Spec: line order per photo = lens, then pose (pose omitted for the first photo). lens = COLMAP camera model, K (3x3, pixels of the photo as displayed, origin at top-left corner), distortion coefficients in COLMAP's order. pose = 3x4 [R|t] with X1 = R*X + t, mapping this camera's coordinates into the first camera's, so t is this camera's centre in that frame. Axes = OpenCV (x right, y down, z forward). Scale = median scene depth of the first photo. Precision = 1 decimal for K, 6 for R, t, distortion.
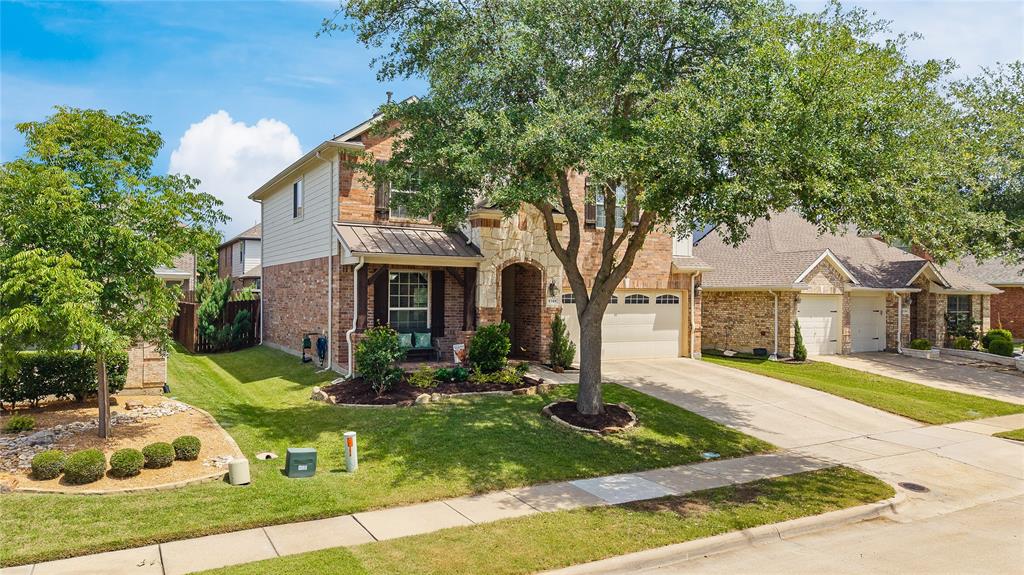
lens RADIAL K [[690.0, 0, 512.0], [0, 690.0, 287.5], [0, 0, 1]] dist [0.007724, -0.000105]
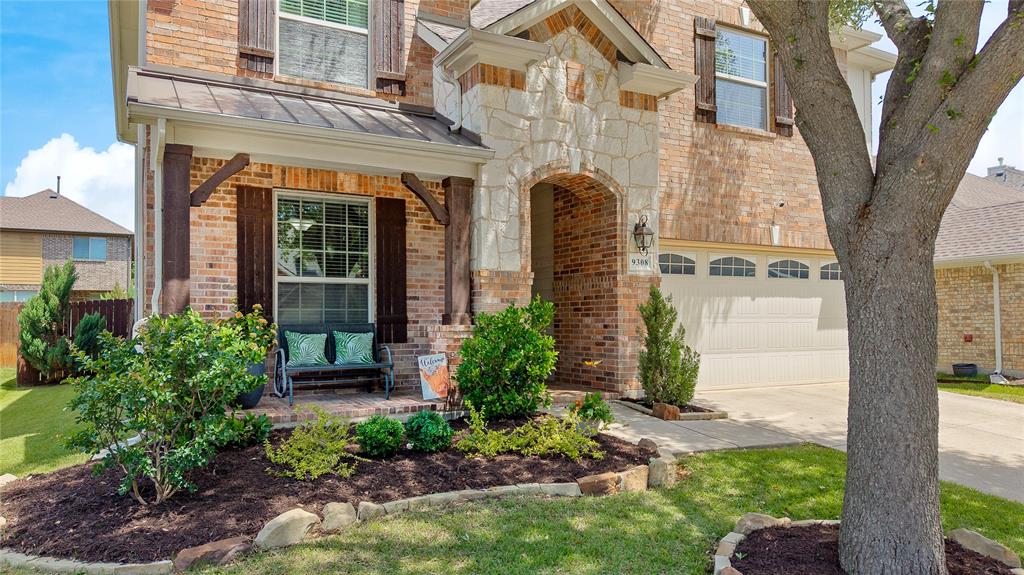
lens RADIAL K [[696.5, 0, 511.5], [0, 696.5, 323.7], [0, 0, 1]] dist [-0.004260, -0.002322]
pose [[0.999778, -0.015468, -0.014339, -0.022211], [0.015612, 0.999828, 0.010000, 0.057556], [0.014182, -0.010222, 0.999847, 0.556967]]
